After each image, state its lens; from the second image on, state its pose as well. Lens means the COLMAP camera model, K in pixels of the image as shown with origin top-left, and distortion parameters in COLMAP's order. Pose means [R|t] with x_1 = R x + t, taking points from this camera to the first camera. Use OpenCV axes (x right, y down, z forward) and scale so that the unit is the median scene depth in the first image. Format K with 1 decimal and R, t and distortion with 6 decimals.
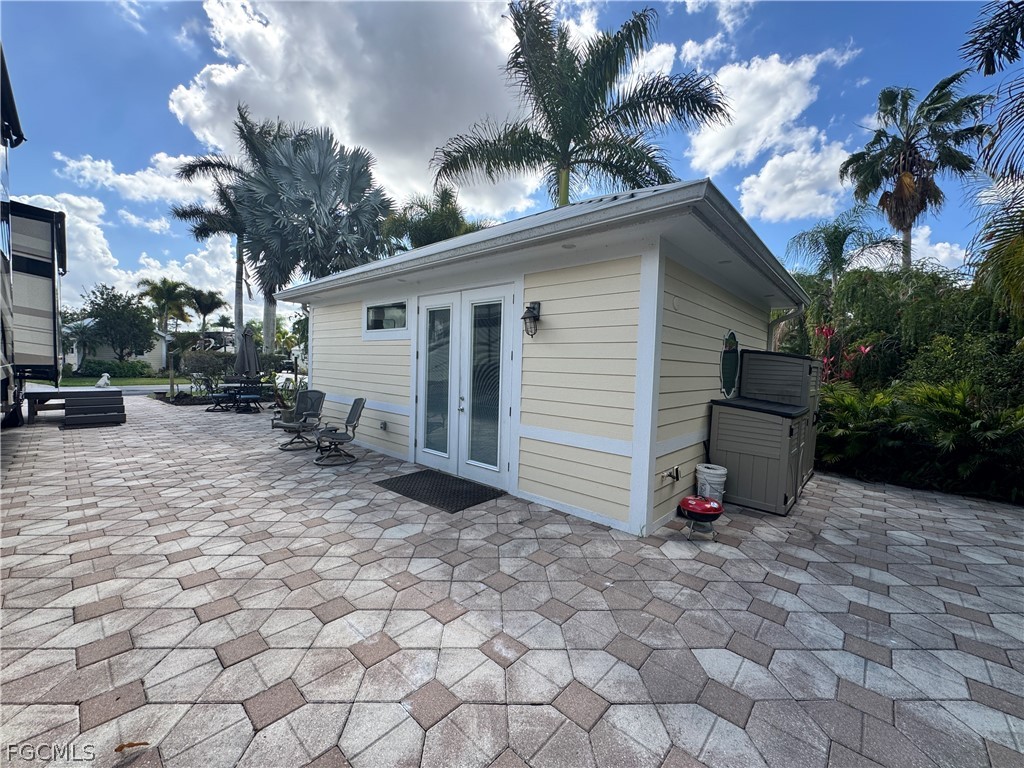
lens RADIAL K [[405.5, 0, 508.4], [0, 405.5, 402.3], [0, 0, 1]] dist [-0.000861, -0.000034]
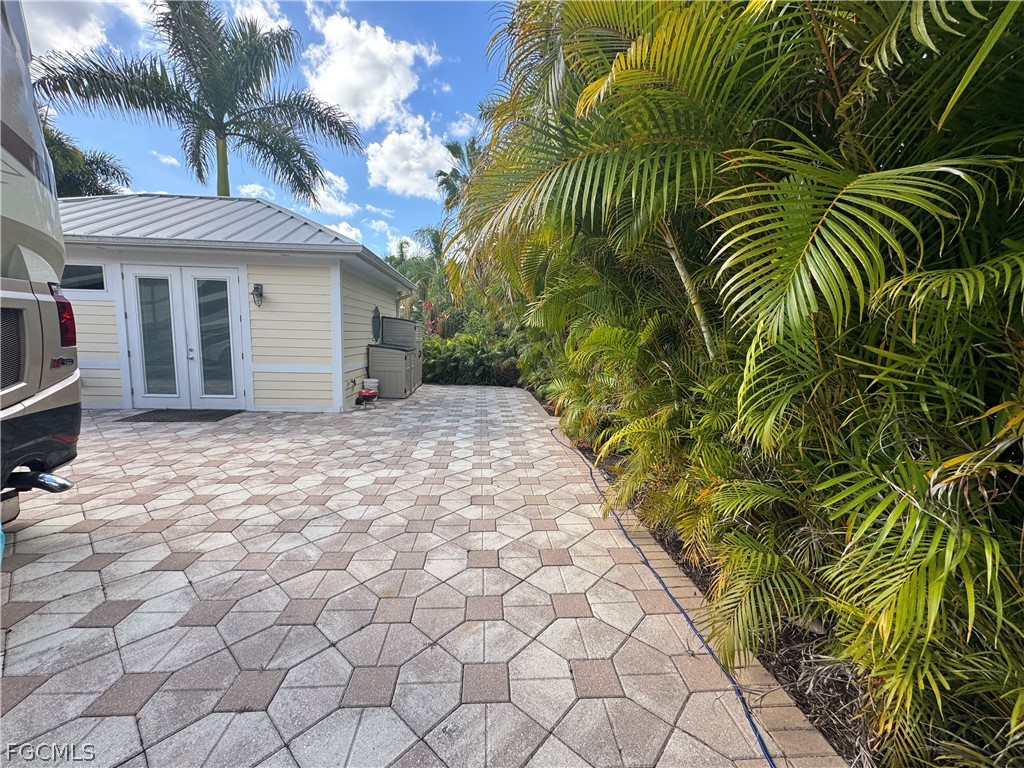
lens RADIAL K [[405.5, 0, 499.8], [0, 405.5, 387.9], [0, 0, 1]] dist [-0.000861, -0.000034]
pose [[0.699516, -0.107759, 0.706446, -0.438867], [0.061826, 0.993985, 0.090400, 0.069922], [-0.711938, -0.019559, 0.701970, -0.795091]]
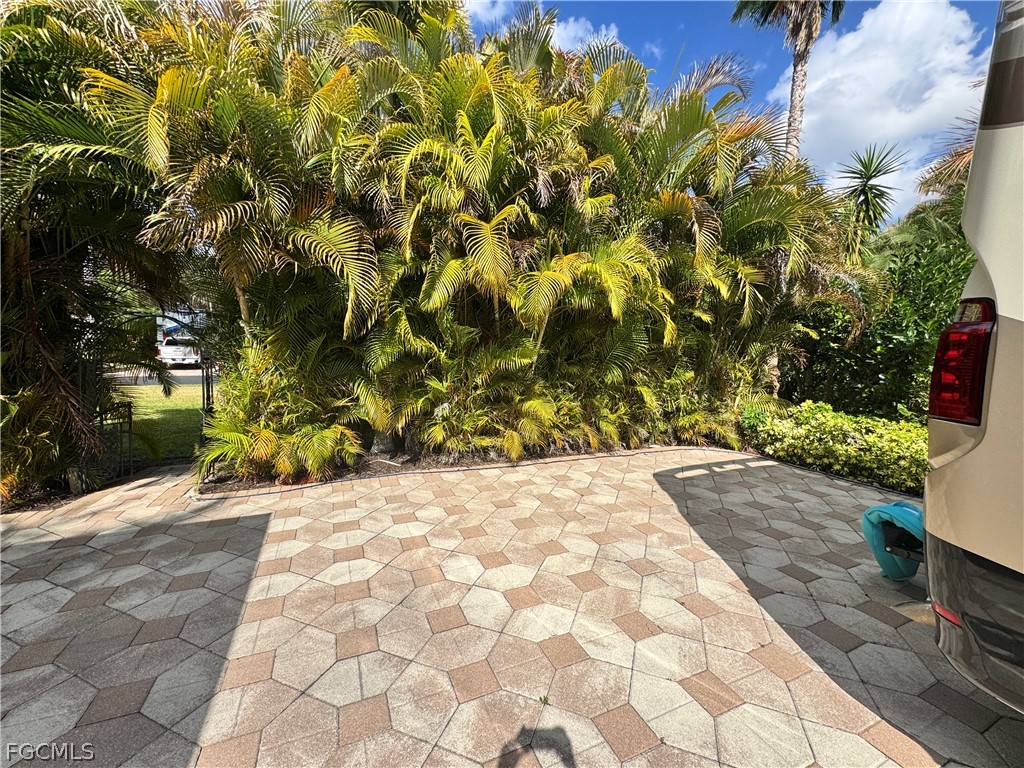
lens RADIAL K [[405.5, 0, 506.7], [0, 405.5, 384.6], [0, 0, 1]] dist [-0.000861, -0.000034]
pose [[-0.911207, -0.087497, 0.402549, -0.257710], [-0.012826, 0.982736, 0.184571, -0.067734], [-0.411749, 0.163019, -0.896598, 0.596721]]
